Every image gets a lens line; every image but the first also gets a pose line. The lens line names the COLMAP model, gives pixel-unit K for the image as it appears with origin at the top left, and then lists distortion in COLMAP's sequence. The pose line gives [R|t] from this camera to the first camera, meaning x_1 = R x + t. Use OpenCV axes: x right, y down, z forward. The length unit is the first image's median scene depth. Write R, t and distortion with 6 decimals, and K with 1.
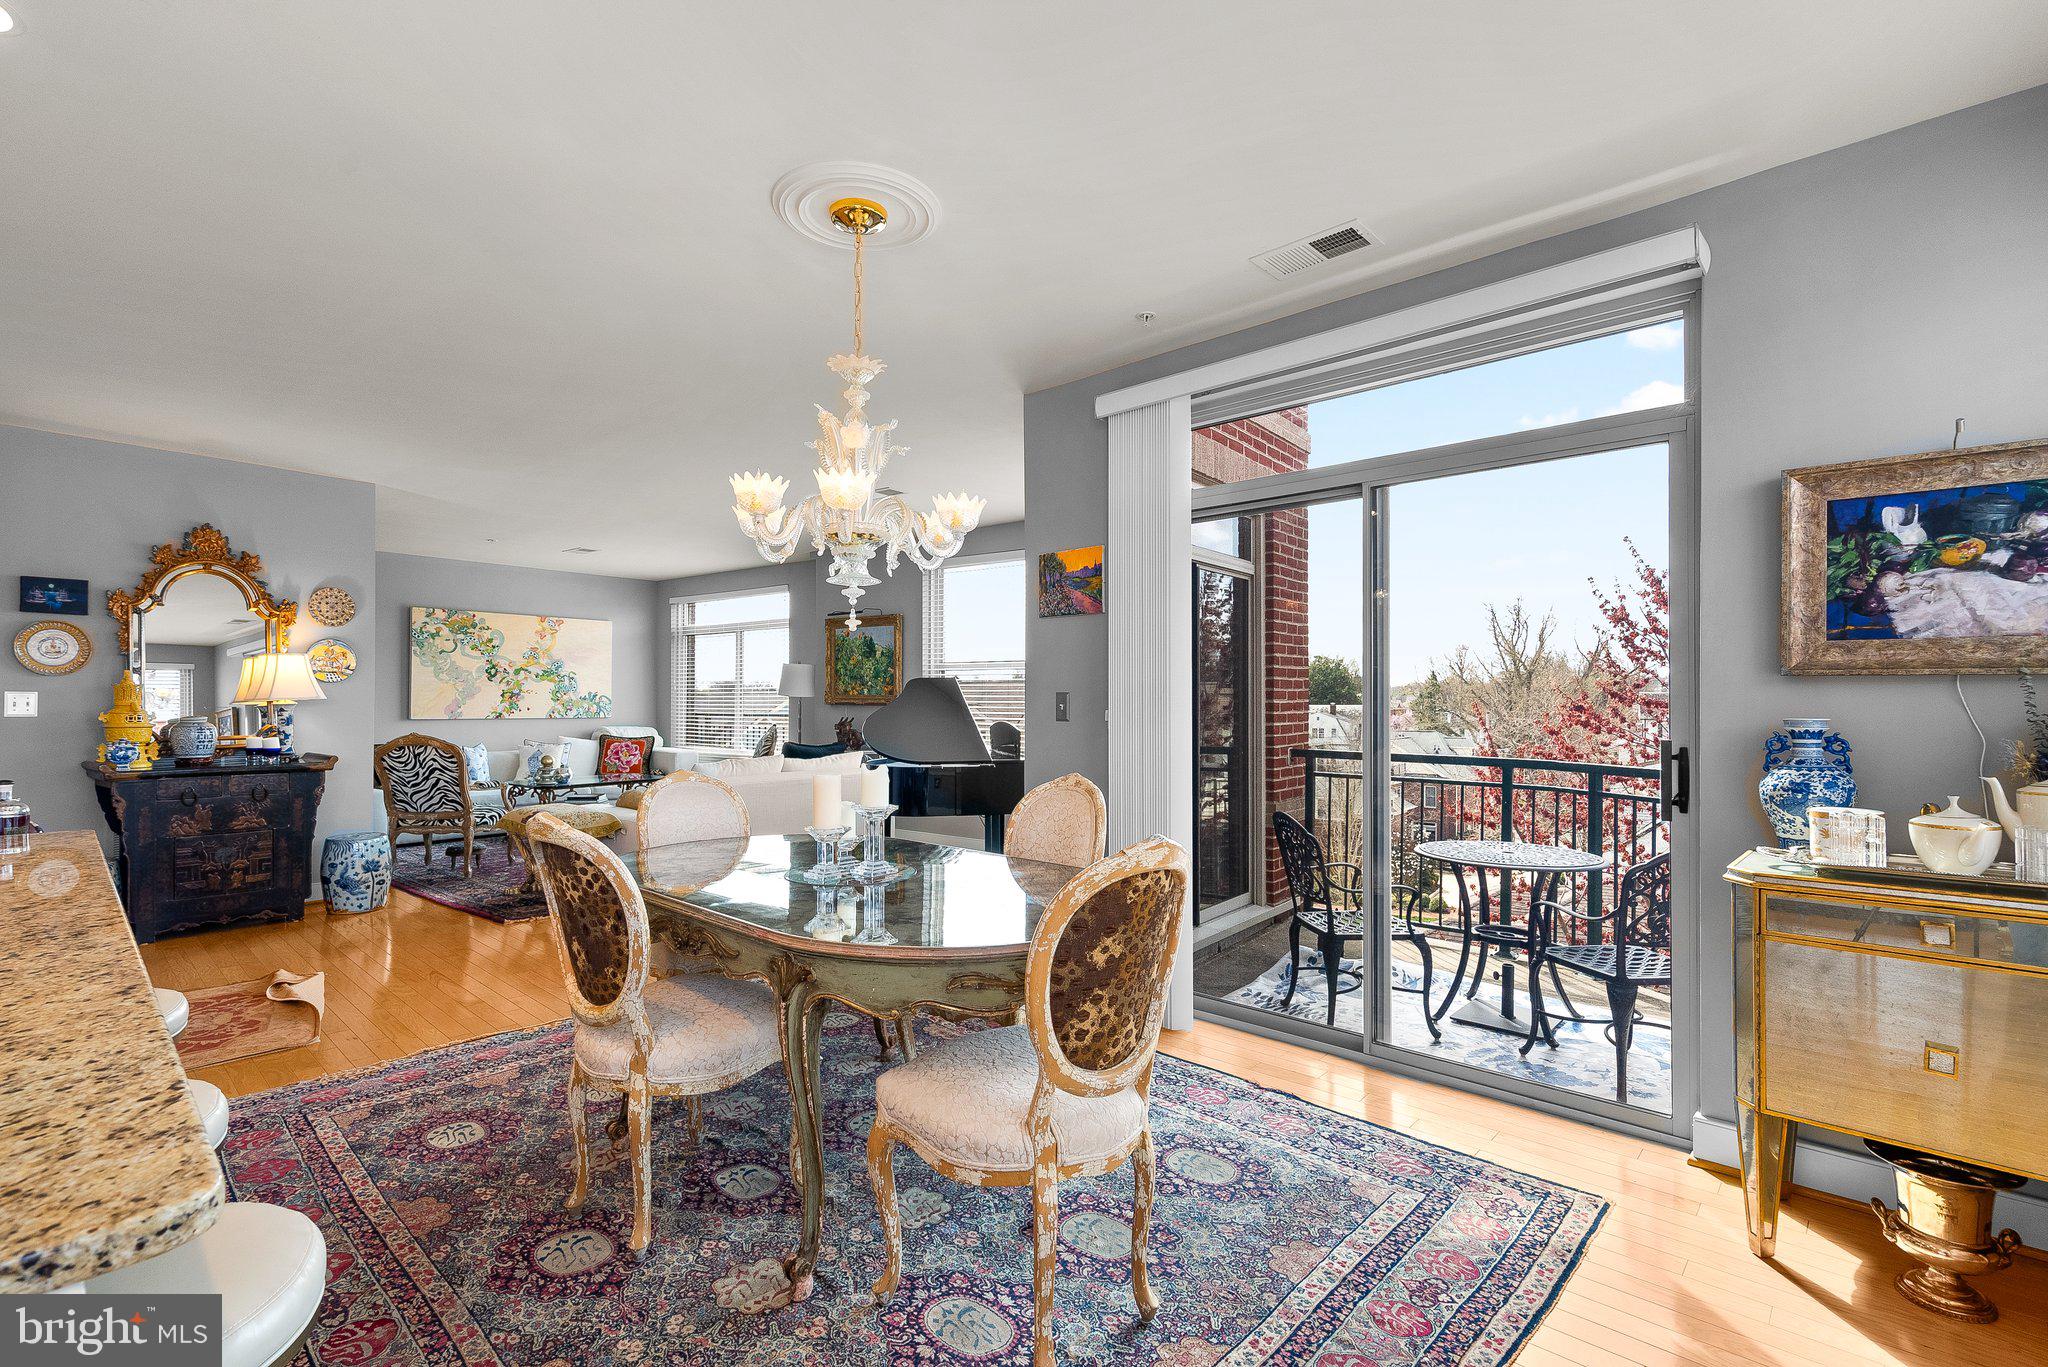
lens RADIAL K [[952.4, 0, 1036.4], [0, 952.4, 700.3], [0, 0, 1]] dist [-0.002674, 0.000947]
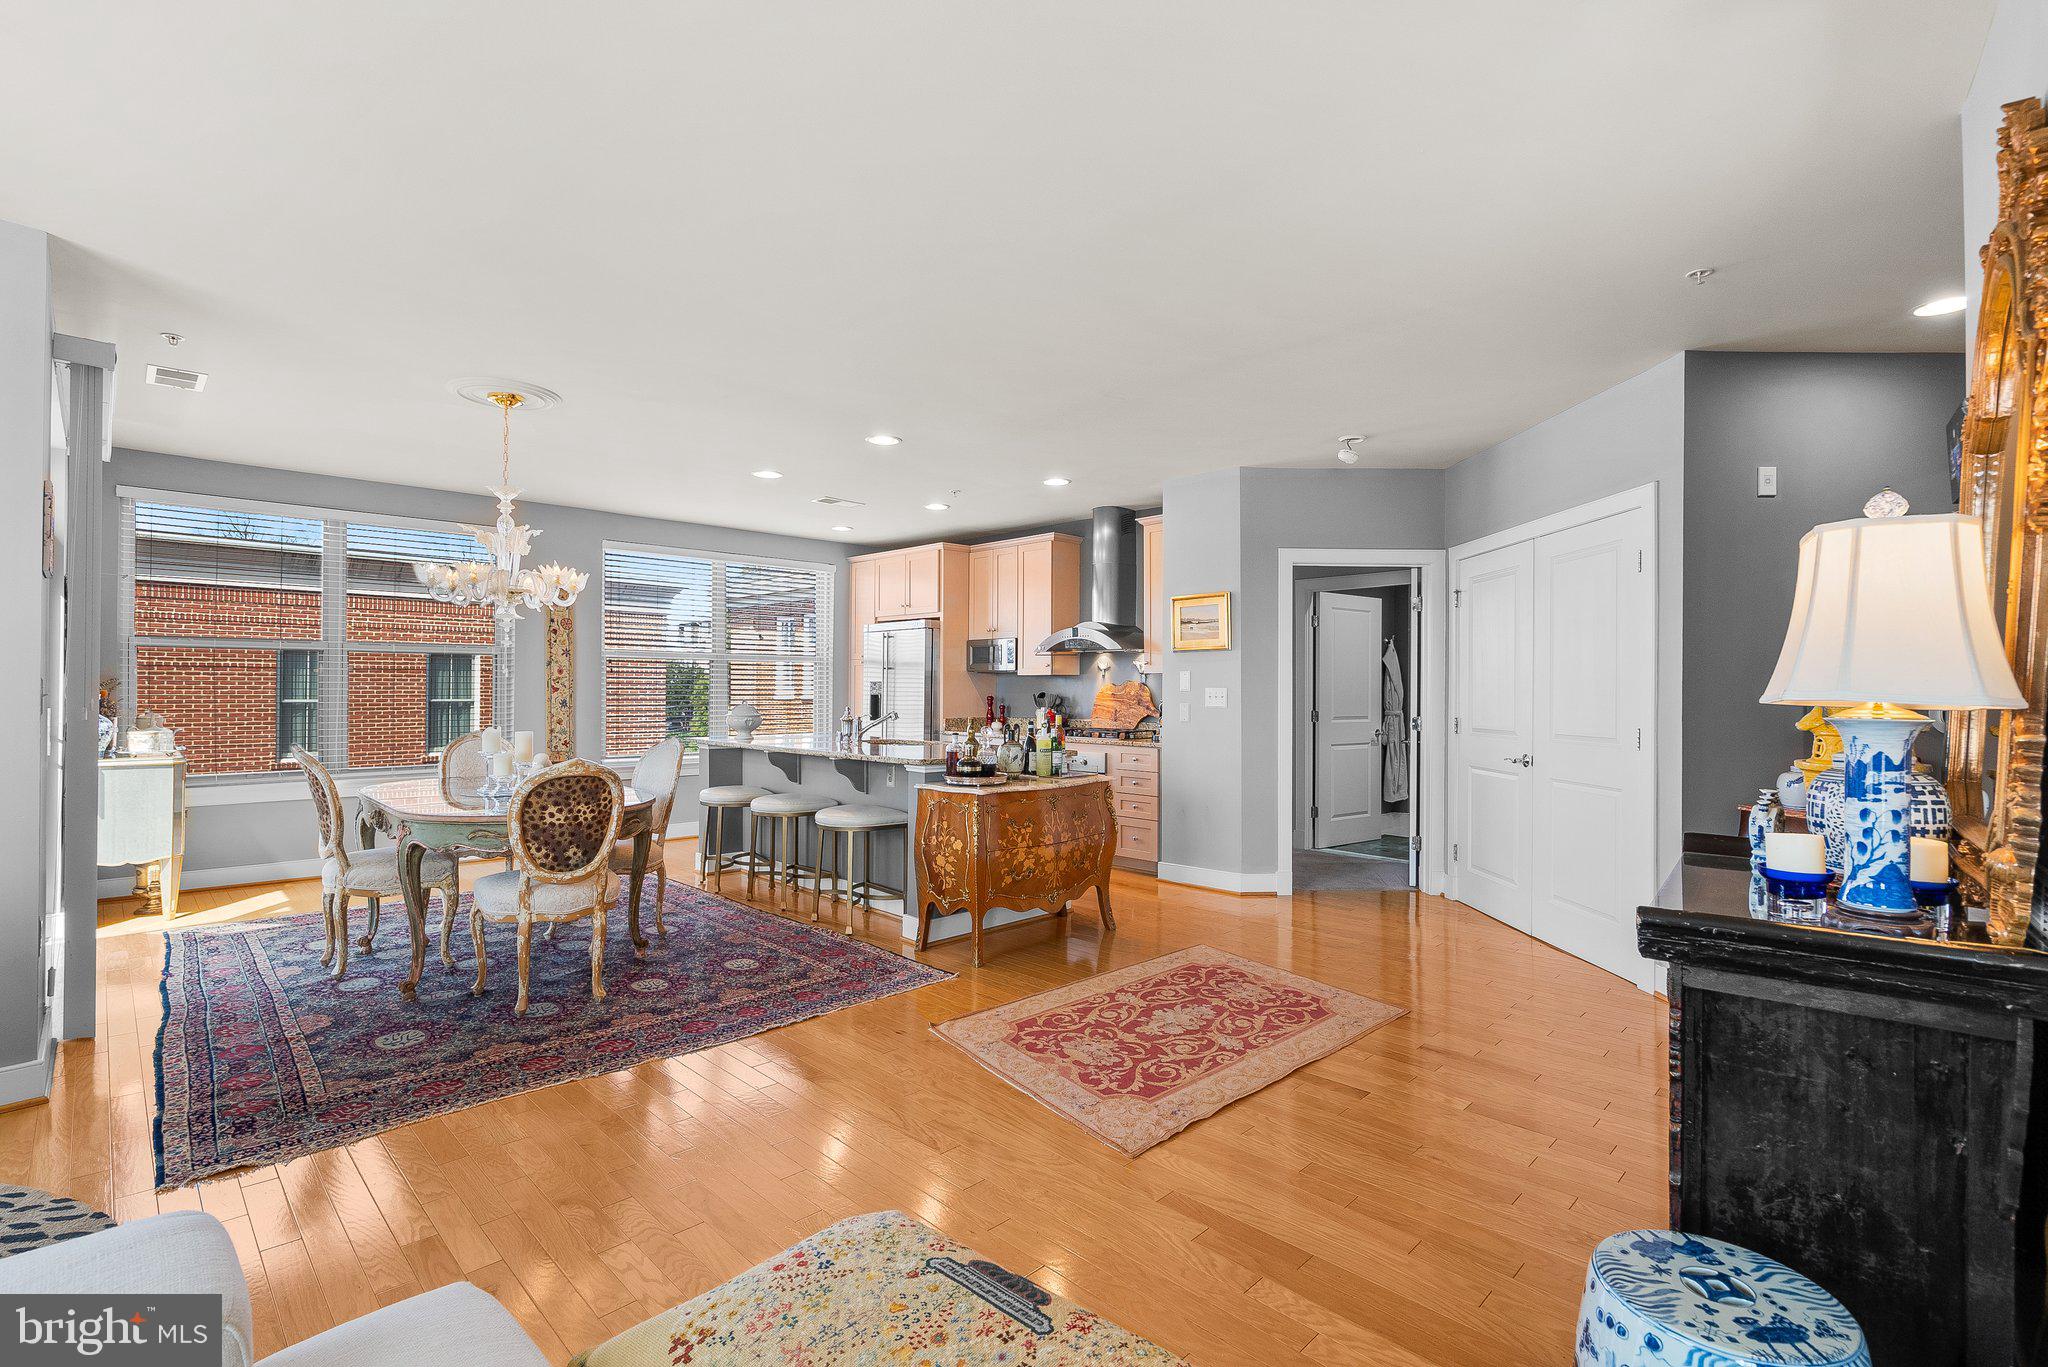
lens RADIAL K [[952.4, 0, 1017.8], [0, 952.4, 680.0], [0, 0, 1]] dist [-0.002674, 0.000947]
pose [[-0.998873, -0.005332, 0.047160, -0.384942], [-0.005703, 0.999954, -0.007739, -0.002519], [-0.047117, -0.008000, -0.998857, 0.864507]]
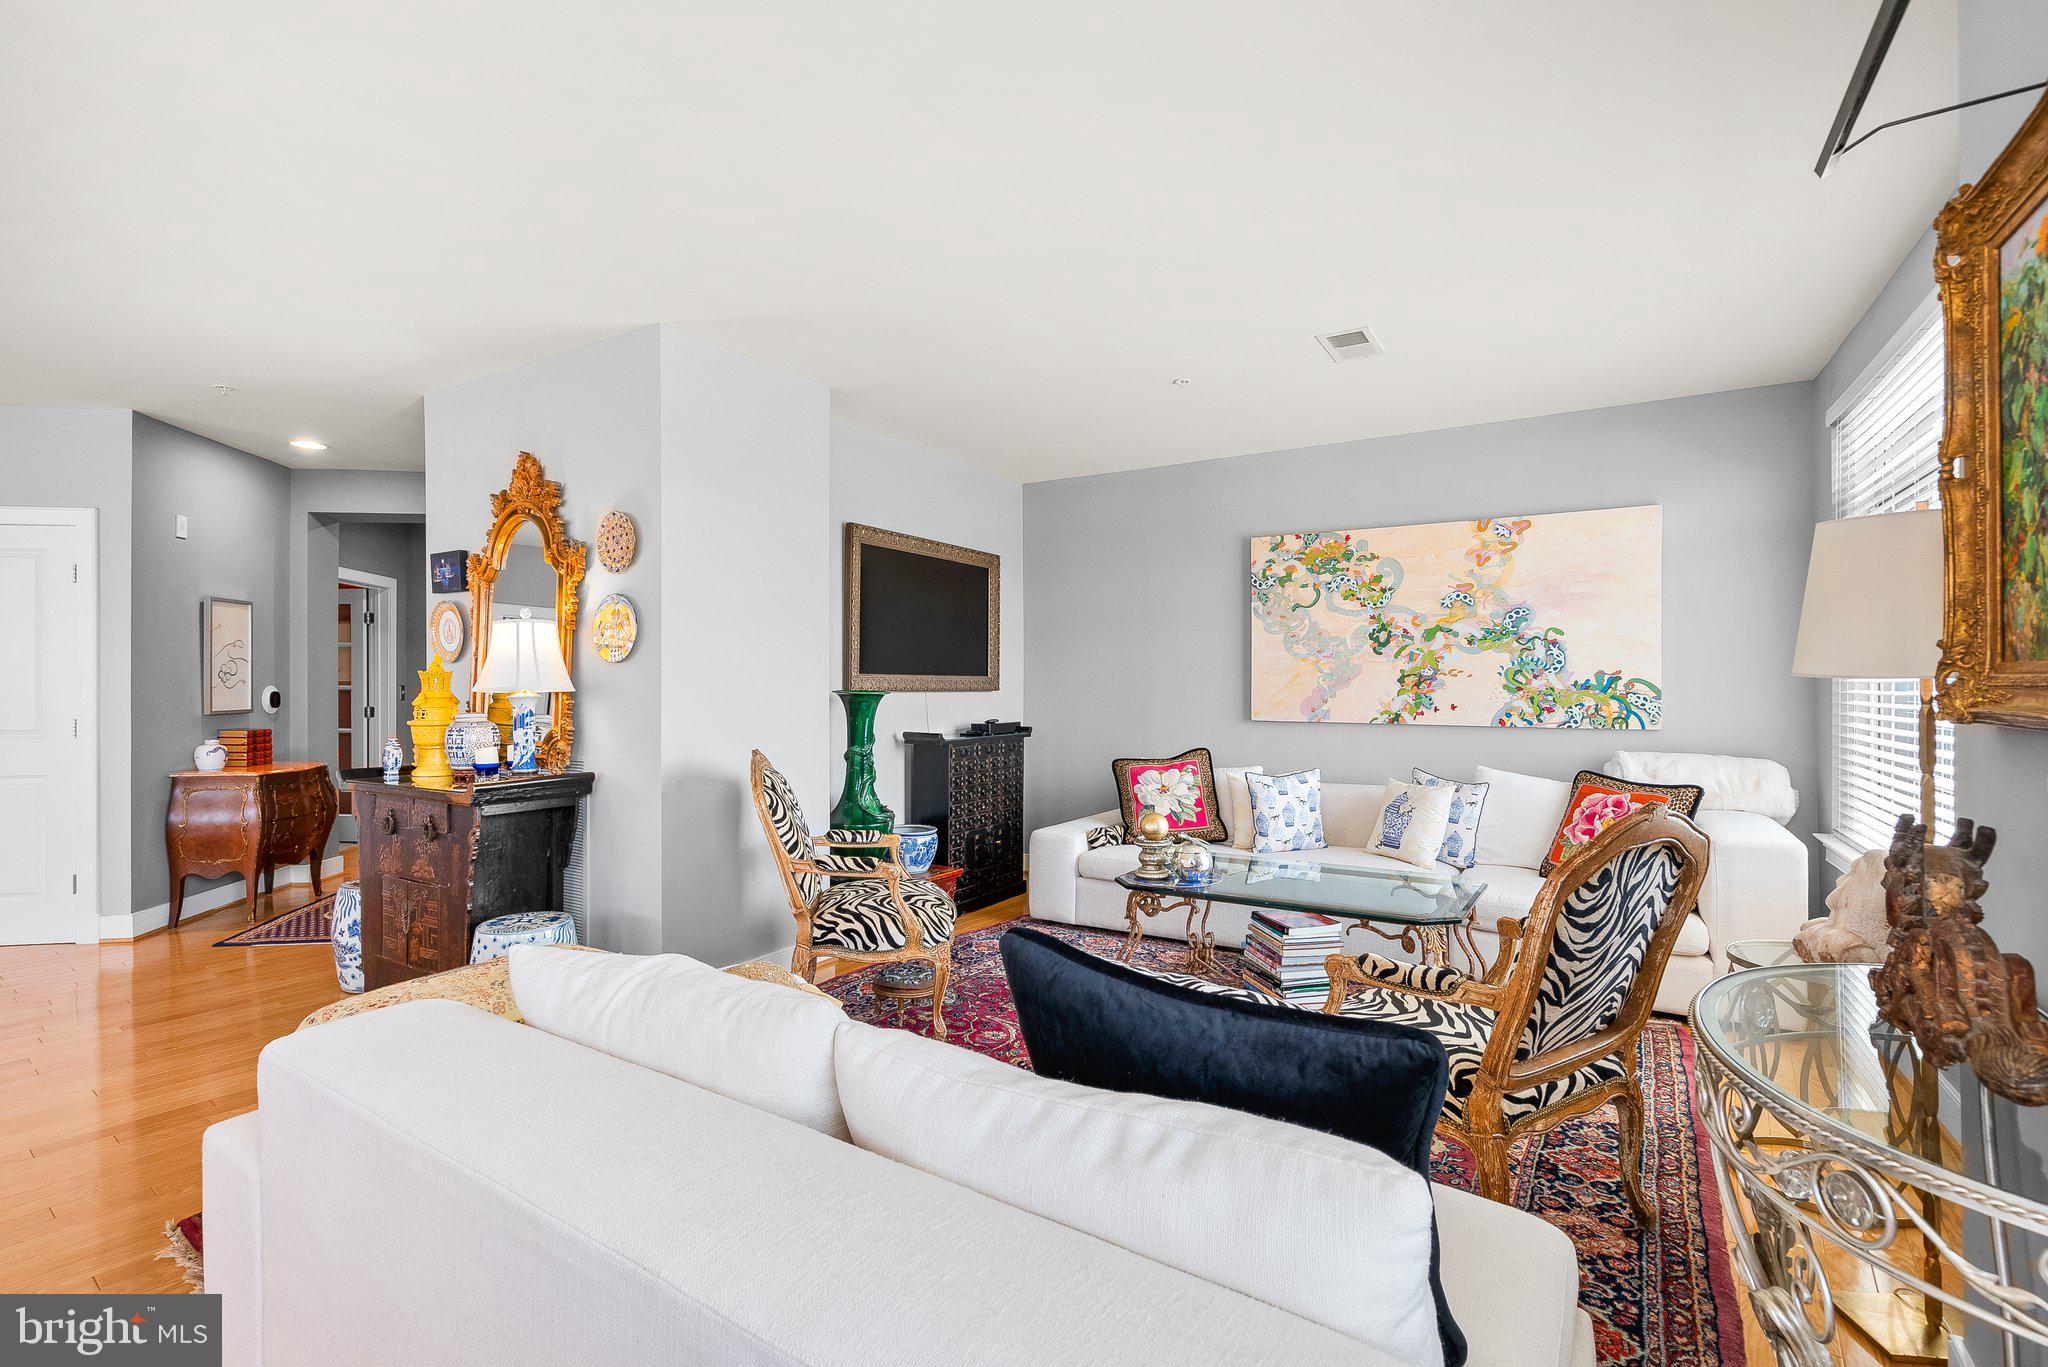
lens RADIAL K [[952.4, 0, 1032.4], [0, 952.4, 676.4], [0, 0, 1]] dist [-0.002674, 0.000947]
pose [[0.099180, -0.010543, -0.995014, -0.065352], [-0.000243, 0.999944, -0.010620, -0.002180], [0.995069, 0.001296, 0.099172, 0.871944]]
